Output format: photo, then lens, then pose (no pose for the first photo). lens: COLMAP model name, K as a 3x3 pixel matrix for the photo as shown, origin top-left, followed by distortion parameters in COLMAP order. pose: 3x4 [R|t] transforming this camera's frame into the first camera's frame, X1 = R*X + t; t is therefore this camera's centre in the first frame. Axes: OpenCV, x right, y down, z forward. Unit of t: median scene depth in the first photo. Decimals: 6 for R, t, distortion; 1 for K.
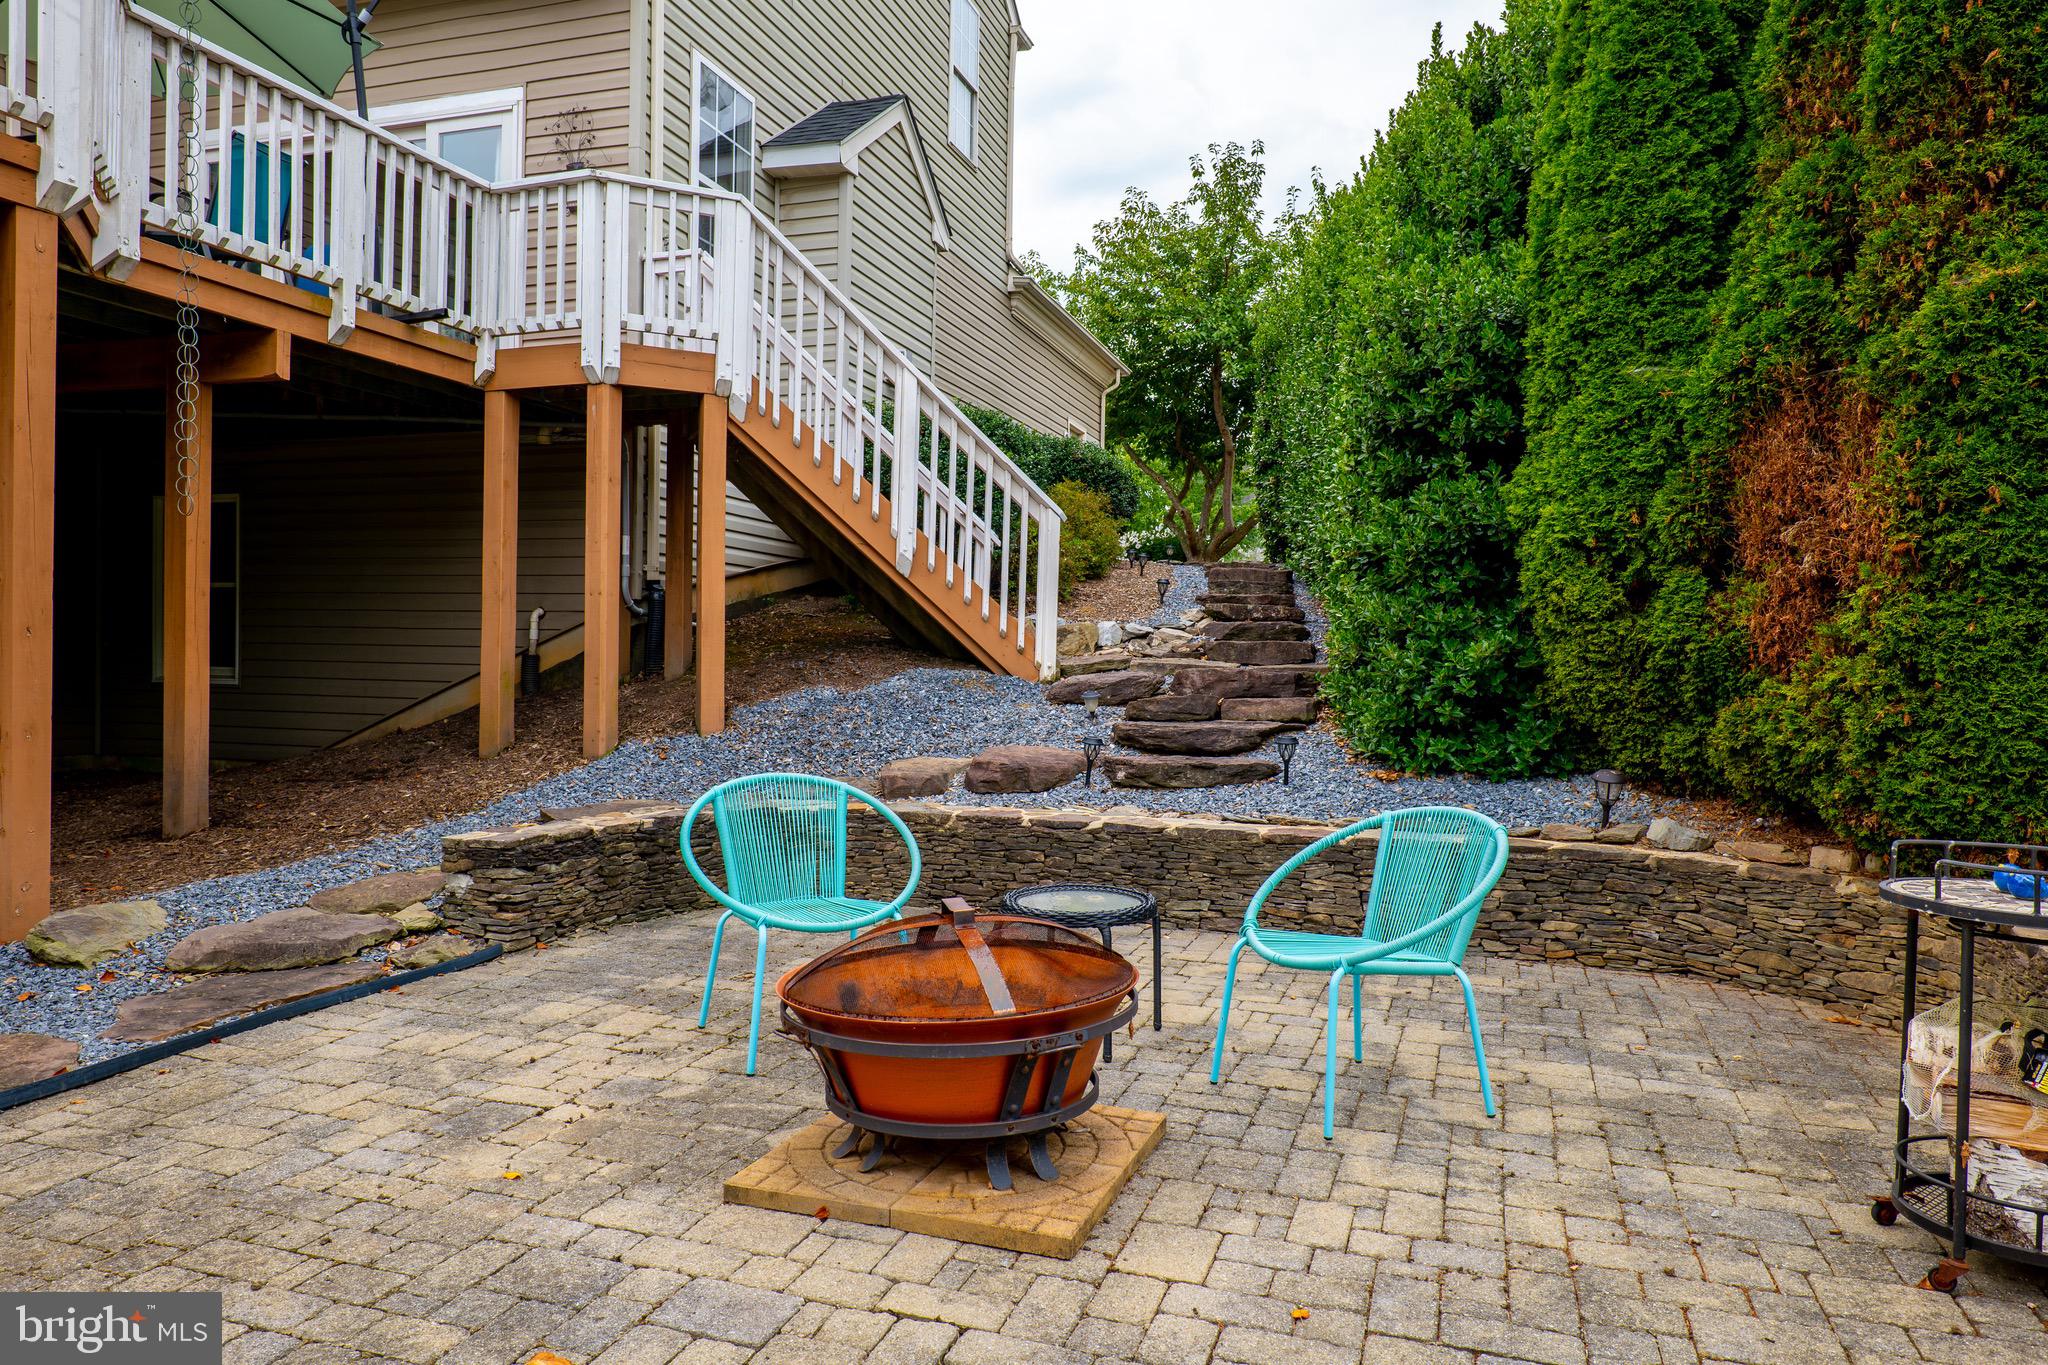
lens RADIAL K [[1374.9, 0, 1024.0], [0, 1374.9, 682.5], [0, 0, 1]] dist [0.005731, 0.000123]
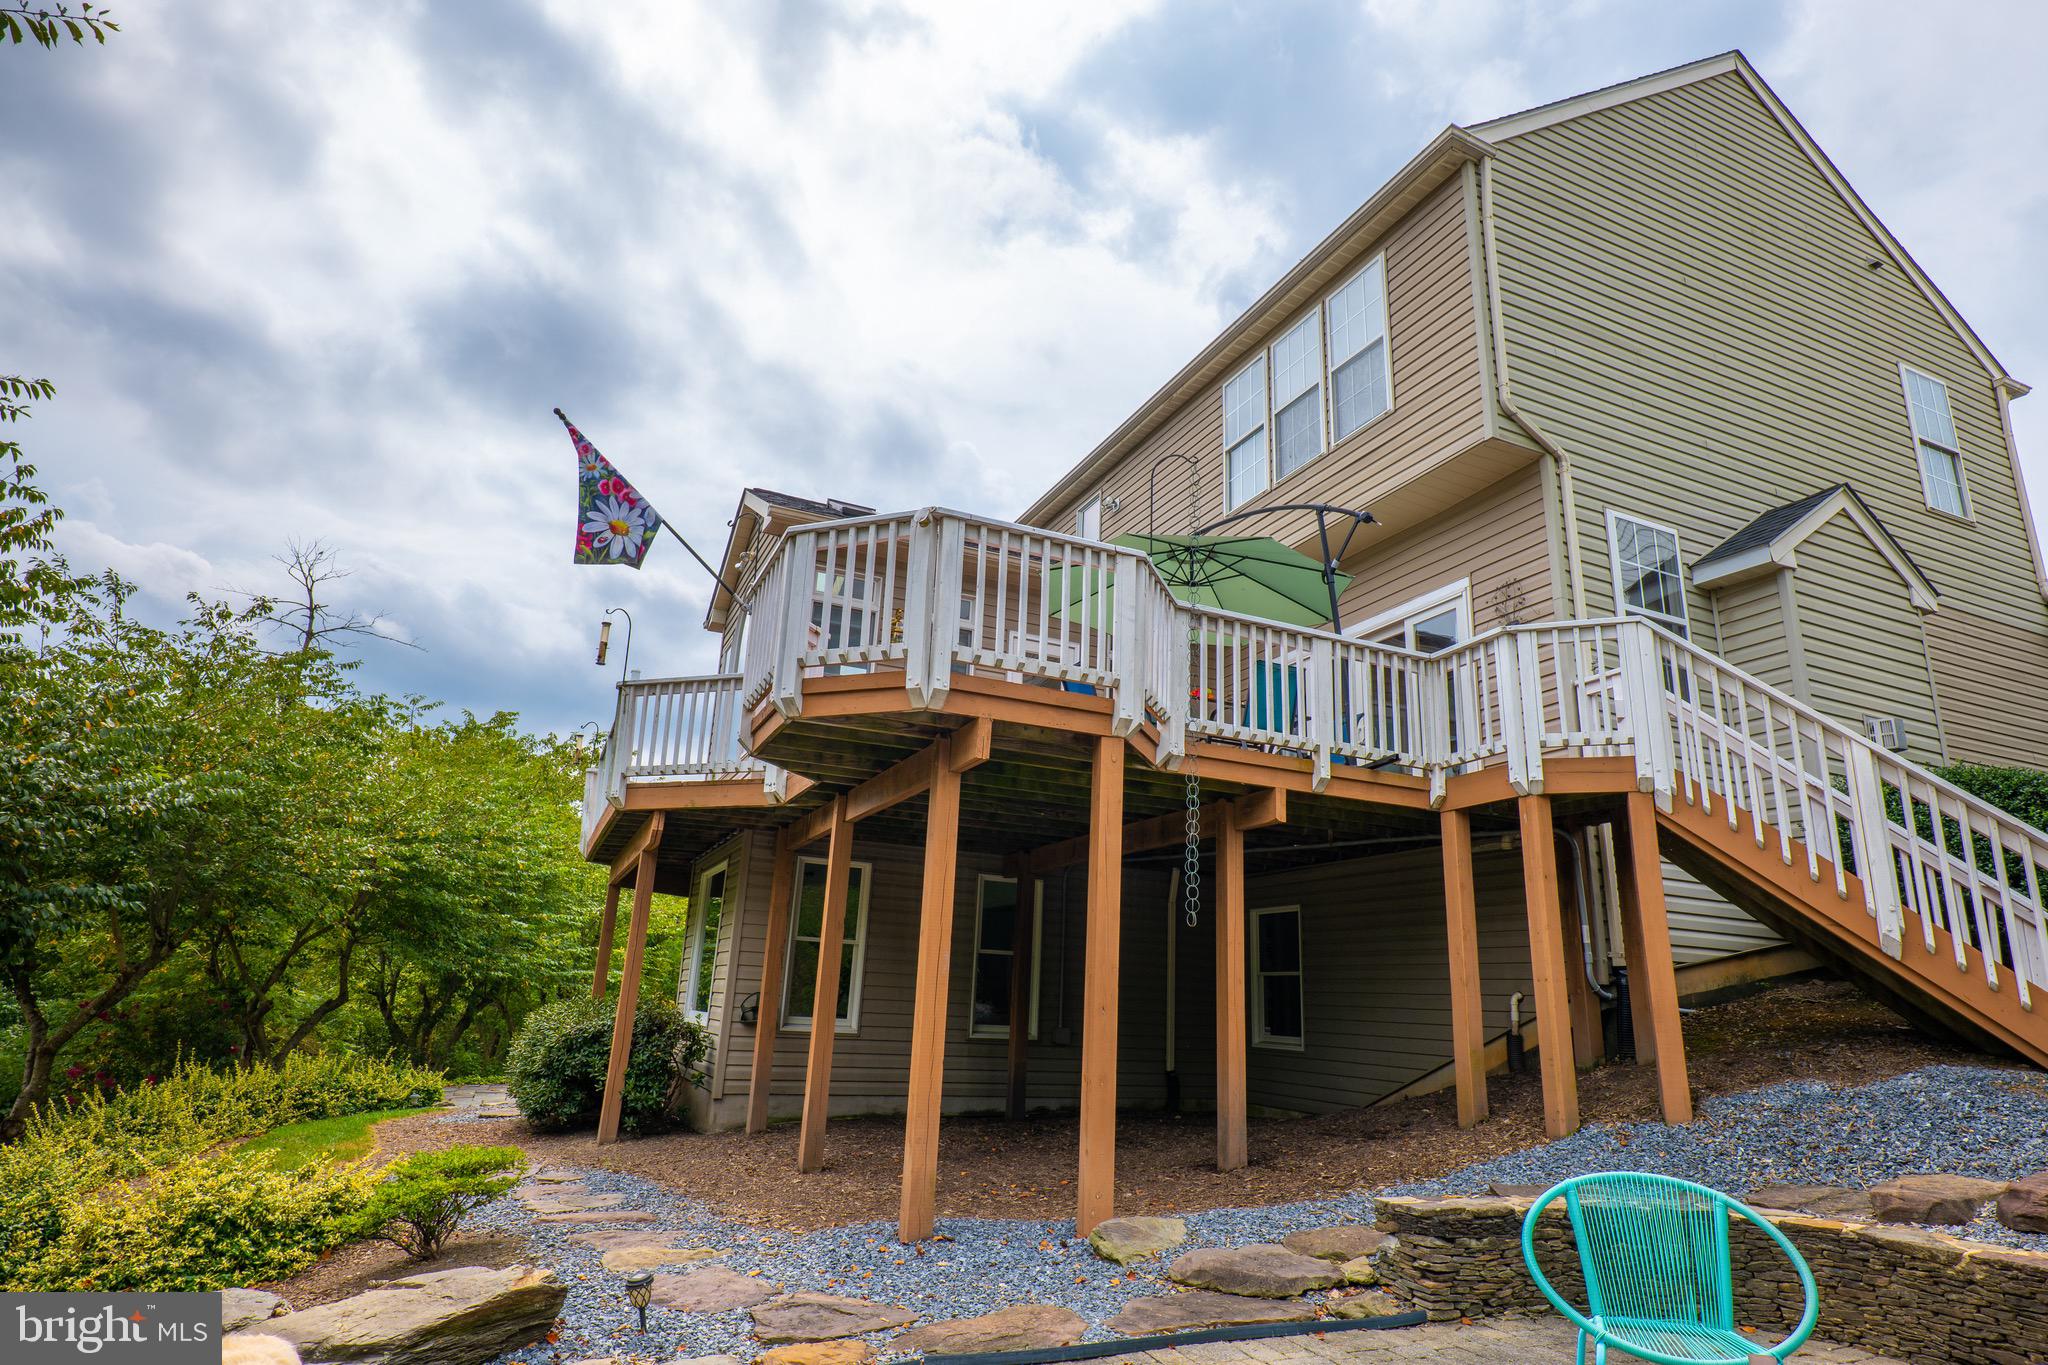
lens RADIAL K [[1110.0, 0, 1024.0], [0, 1110.0, 682.5], [0, 0, 1]] dist [0.003536, 0.000065]
pose [[0.668299, -0.196275, -0.717532, 0.103751], [-0.041229, 0.953309, -0.299169, -0.007579], [0.742749, 0.229518, 0.629003, 0.061551]]
